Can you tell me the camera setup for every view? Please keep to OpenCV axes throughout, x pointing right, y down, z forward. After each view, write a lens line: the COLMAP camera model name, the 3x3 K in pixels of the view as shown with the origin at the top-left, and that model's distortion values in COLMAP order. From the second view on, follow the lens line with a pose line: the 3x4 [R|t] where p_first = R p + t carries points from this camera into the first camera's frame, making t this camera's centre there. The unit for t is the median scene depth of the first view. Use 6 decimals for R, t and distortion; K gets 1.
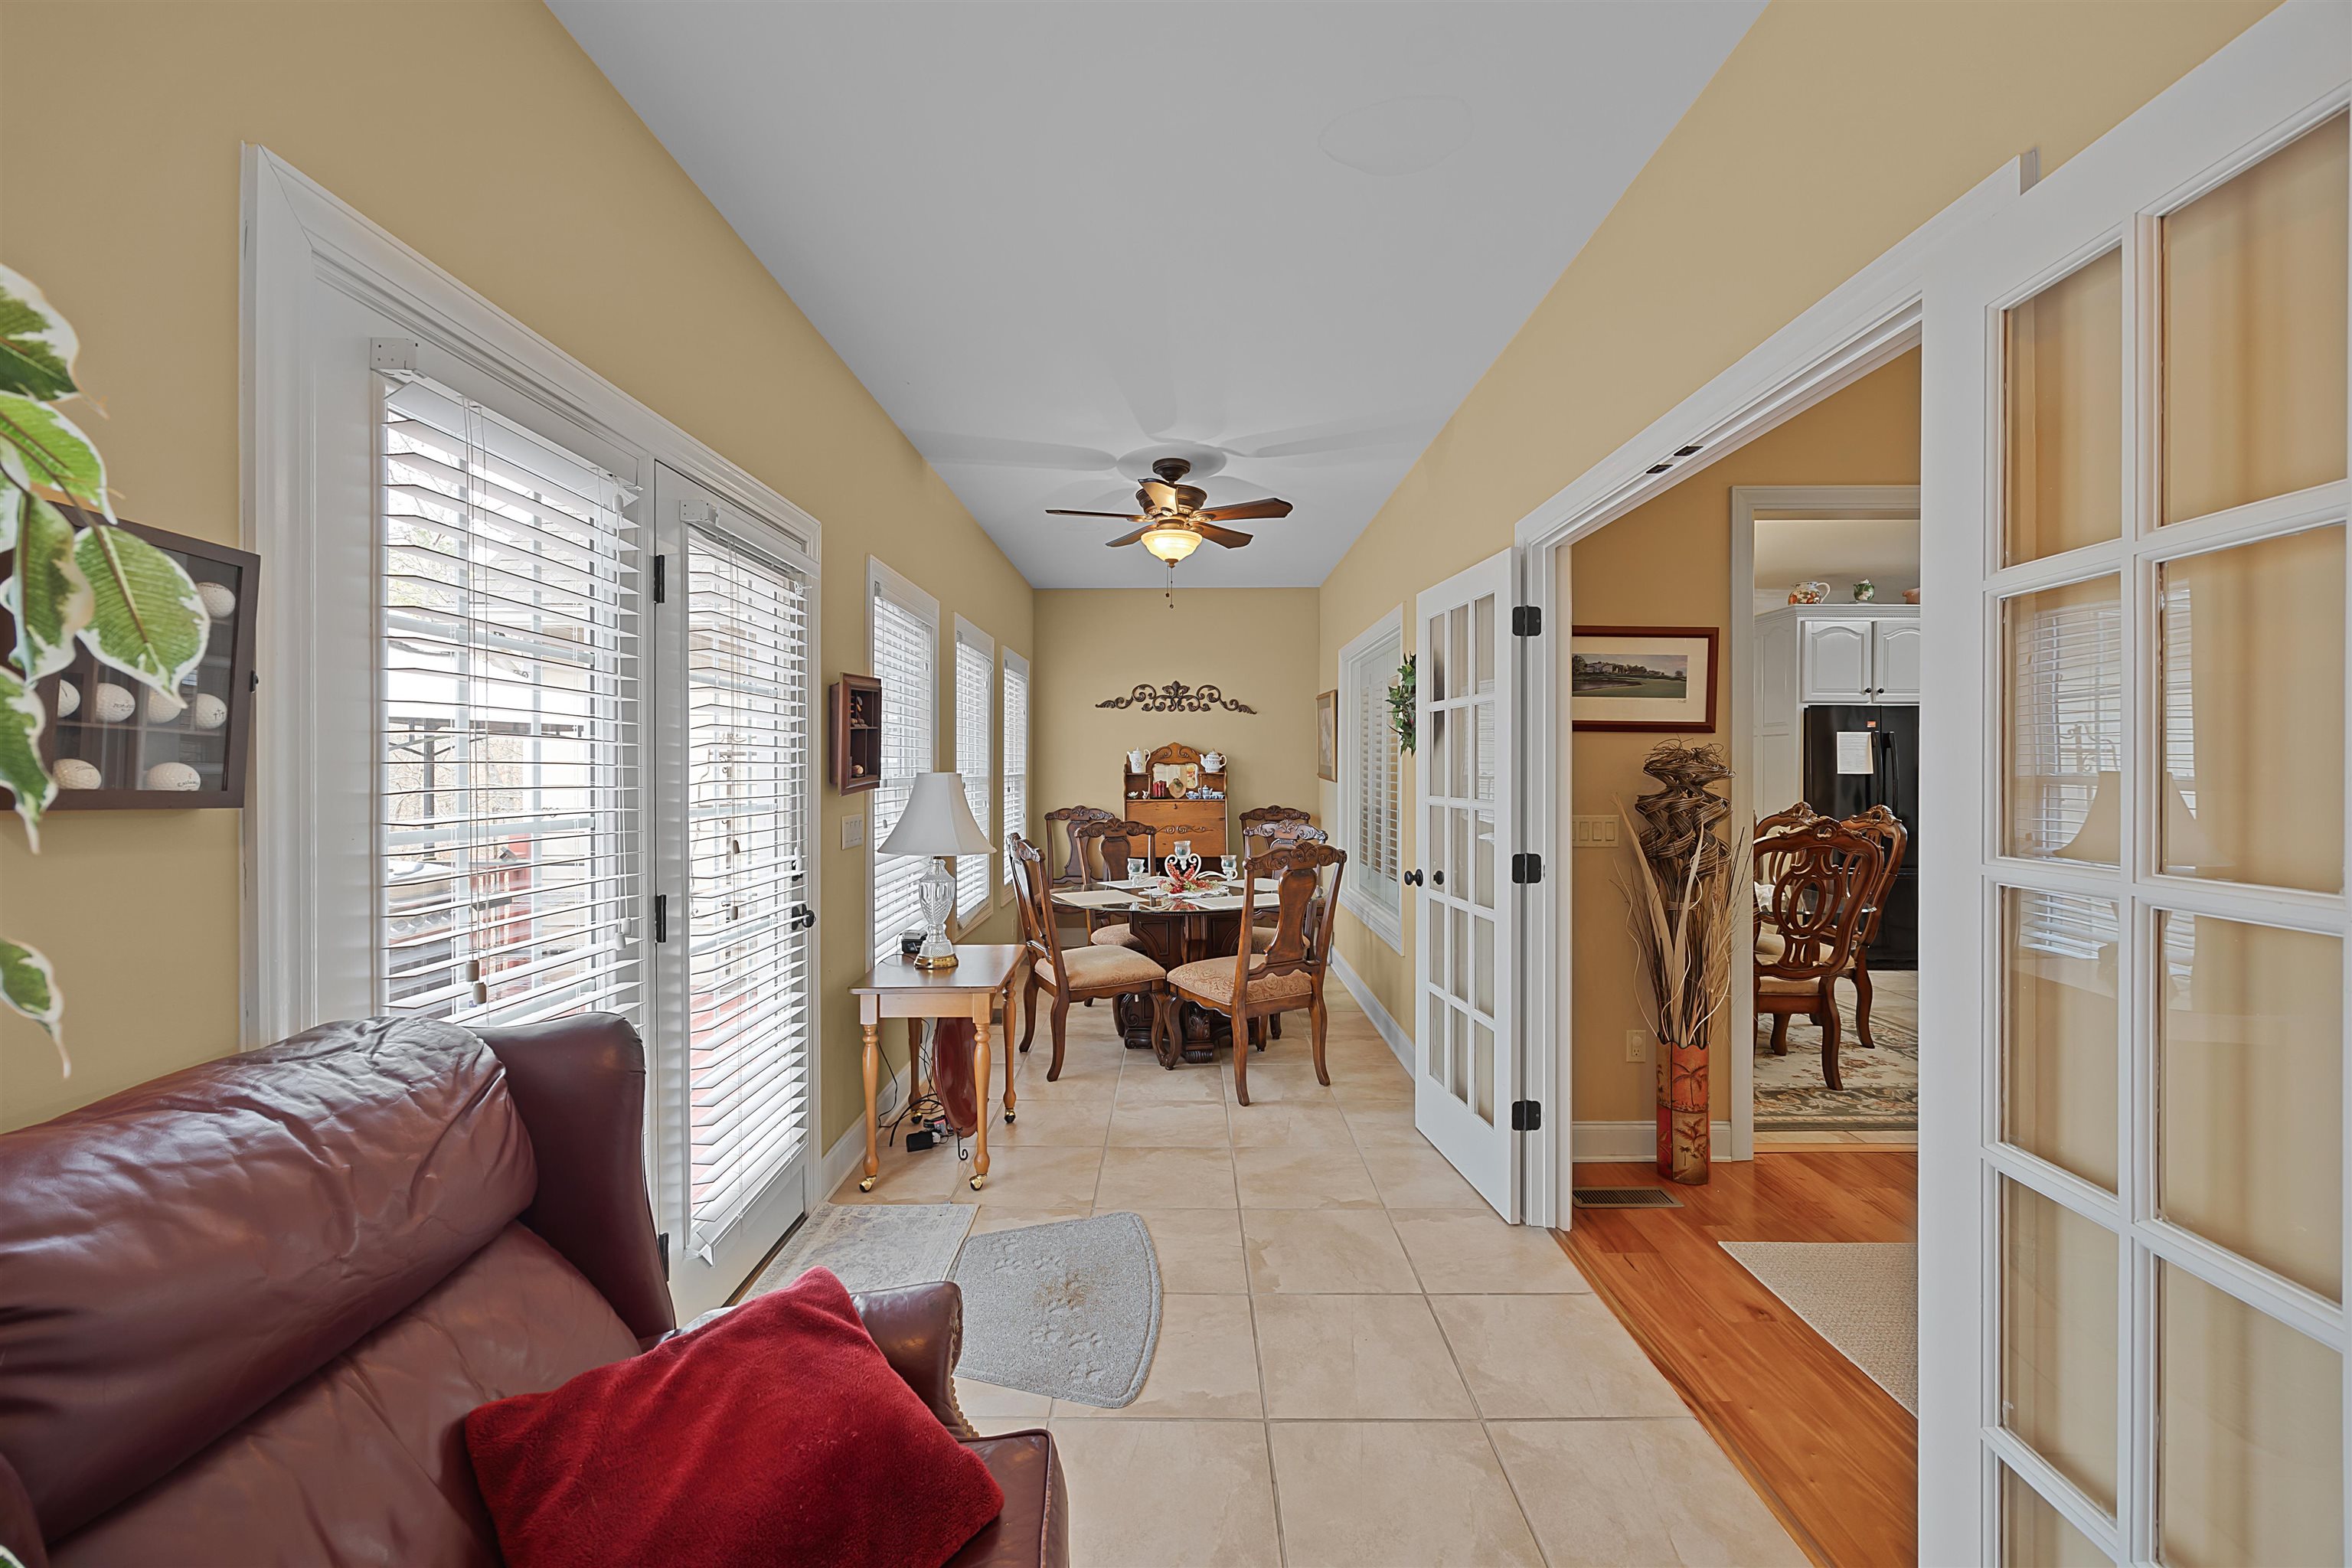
lens RADIAL K [[905.7, 0, 1171.2], [0, 905.7, 774.9], [0, 0, 1]] dist [-0.008459, 0.000806]
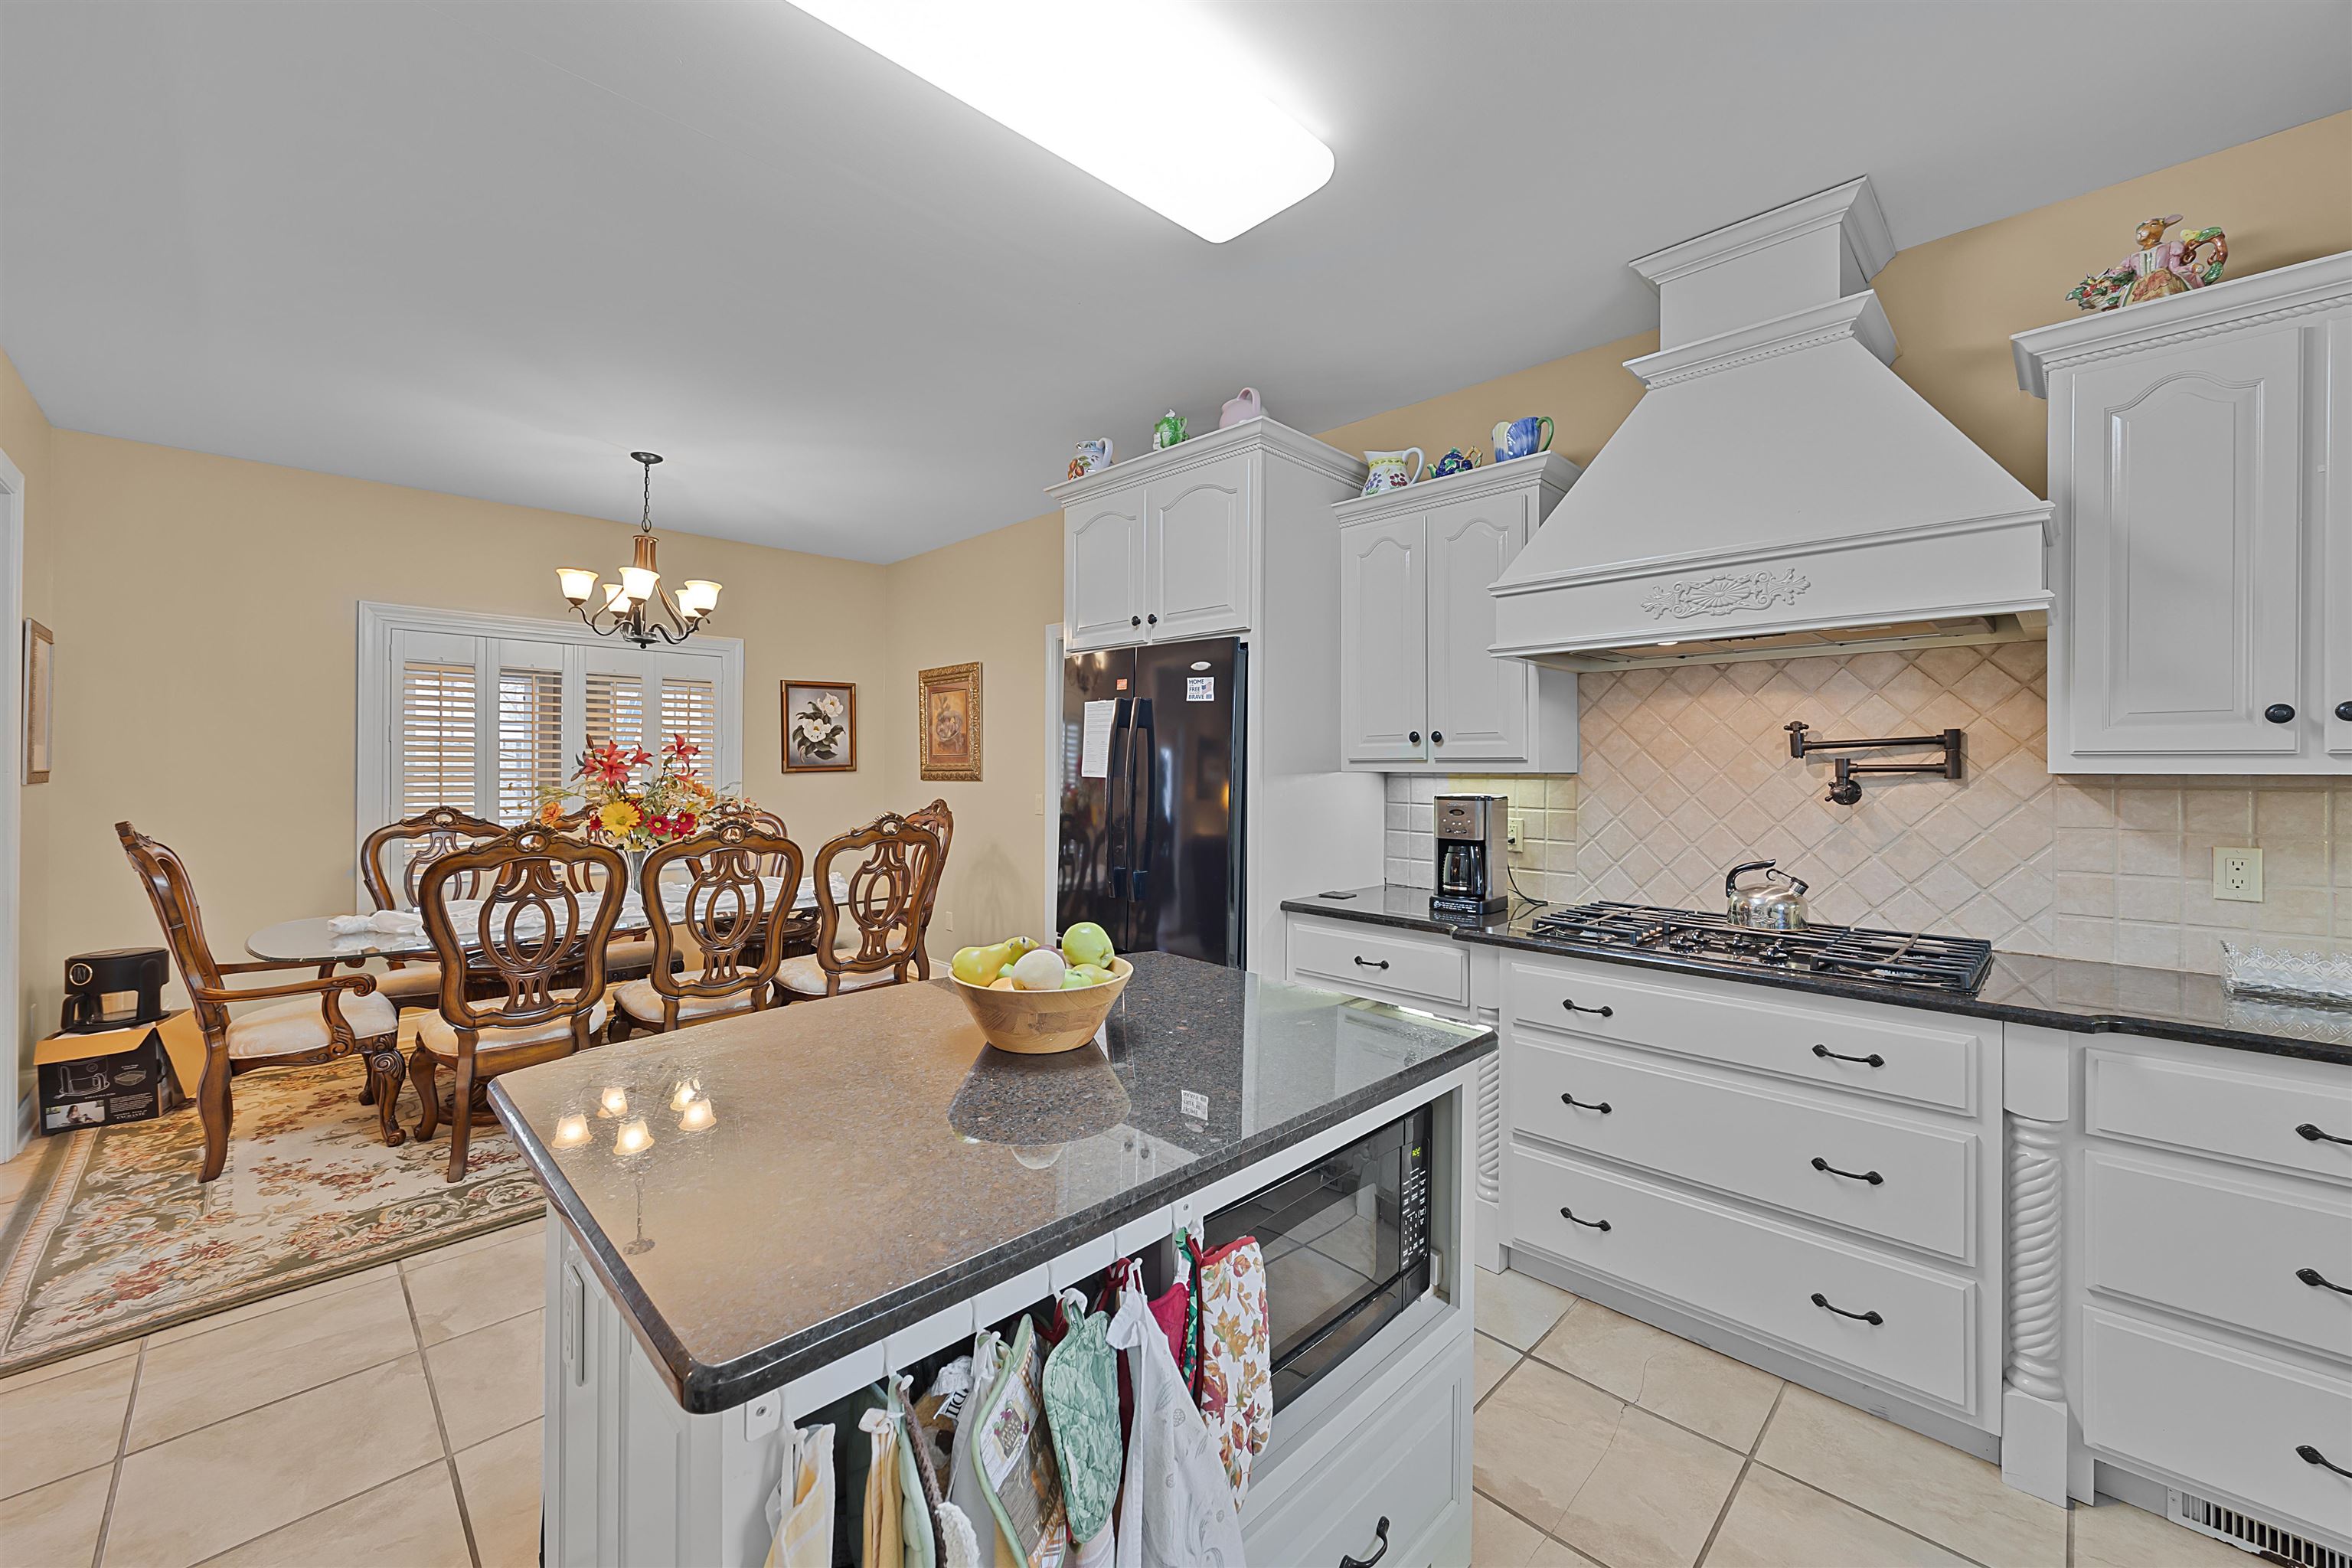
lens RADIAL K [[905.7, 0, 1179.8], [0, 905.7, 771.1], [0, 0, 1]] dist [-0.008459, 0.000806]
pose [[0.722714, 0.011681, -0.691049, 1.166532], [-0.011721, 0.999921, 0.004644, -0.008430], [0.691048, 0.004743, 0.722793, 0.638335]]
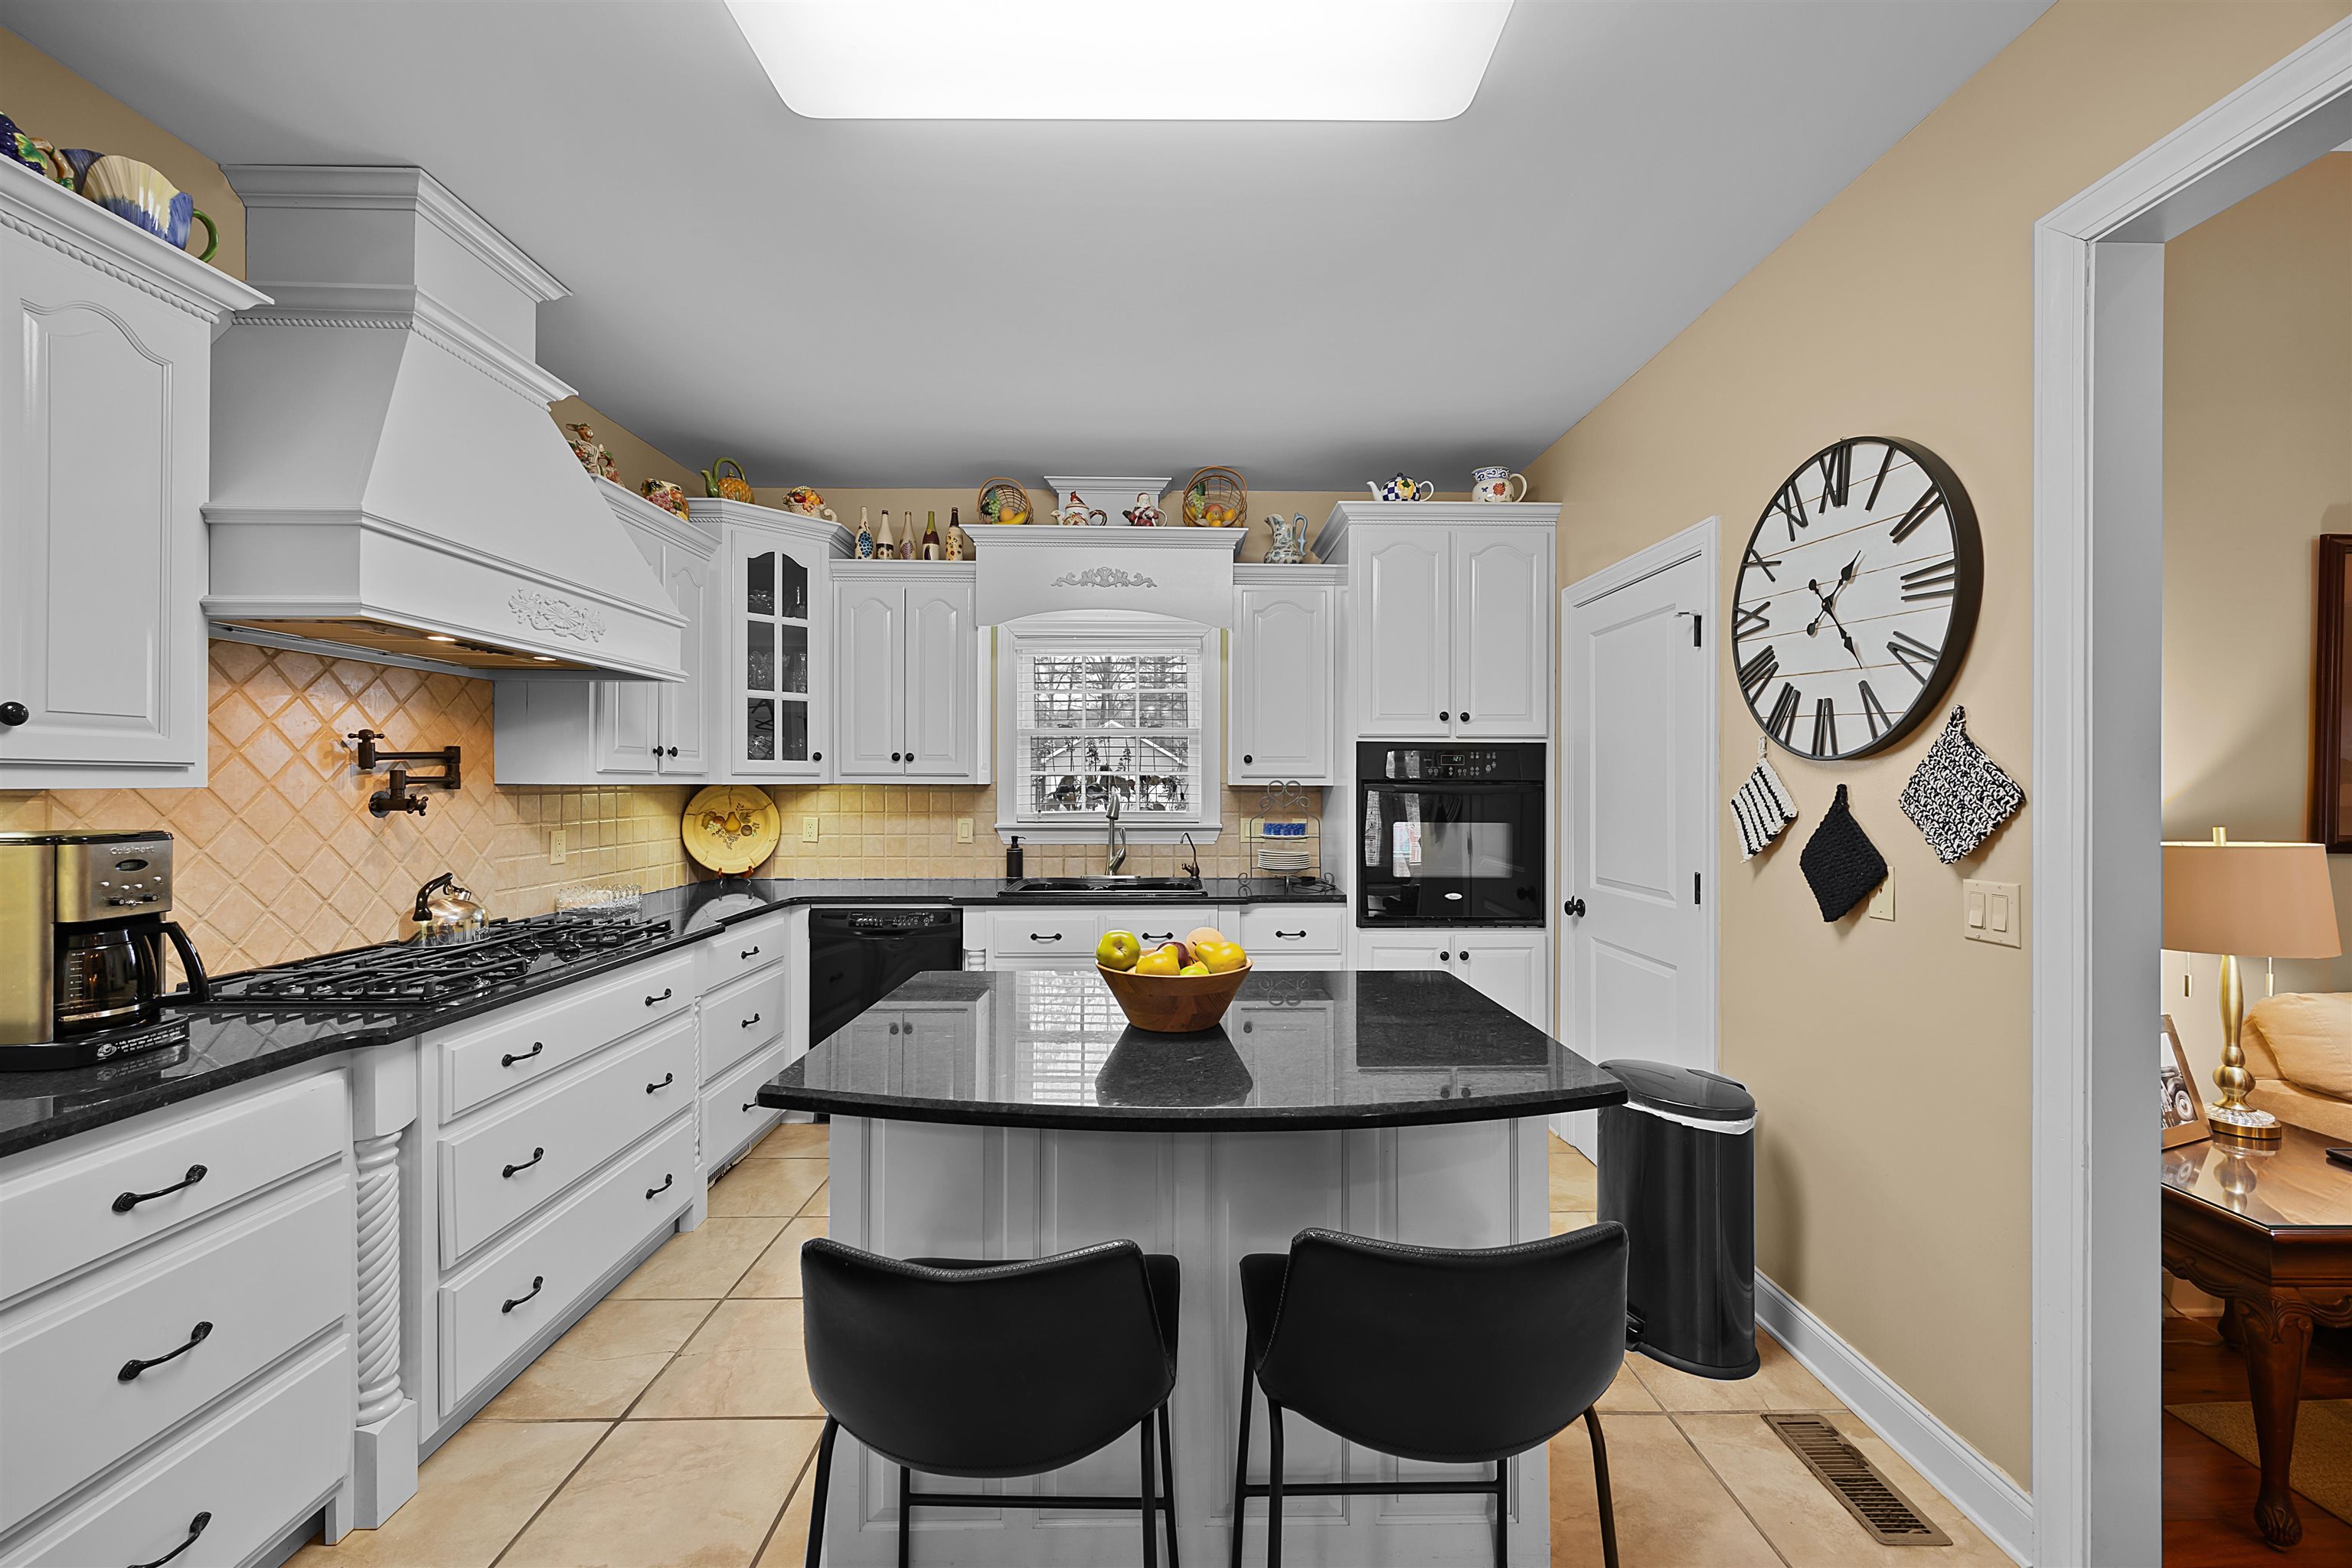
lens RADIAL K [[905.7, 0, 1186.3], [0, 905.7, 788.1], [0, 0, 1]] dist [-0.008459, 0.000806]
pose [[-0.041762, 0.003159, 0.999123, 0.700585], [-0.000292, 0.999995, -0.003174, -0.006610], [-0.999128, -0.000424, -0.041761, 0.795739]]
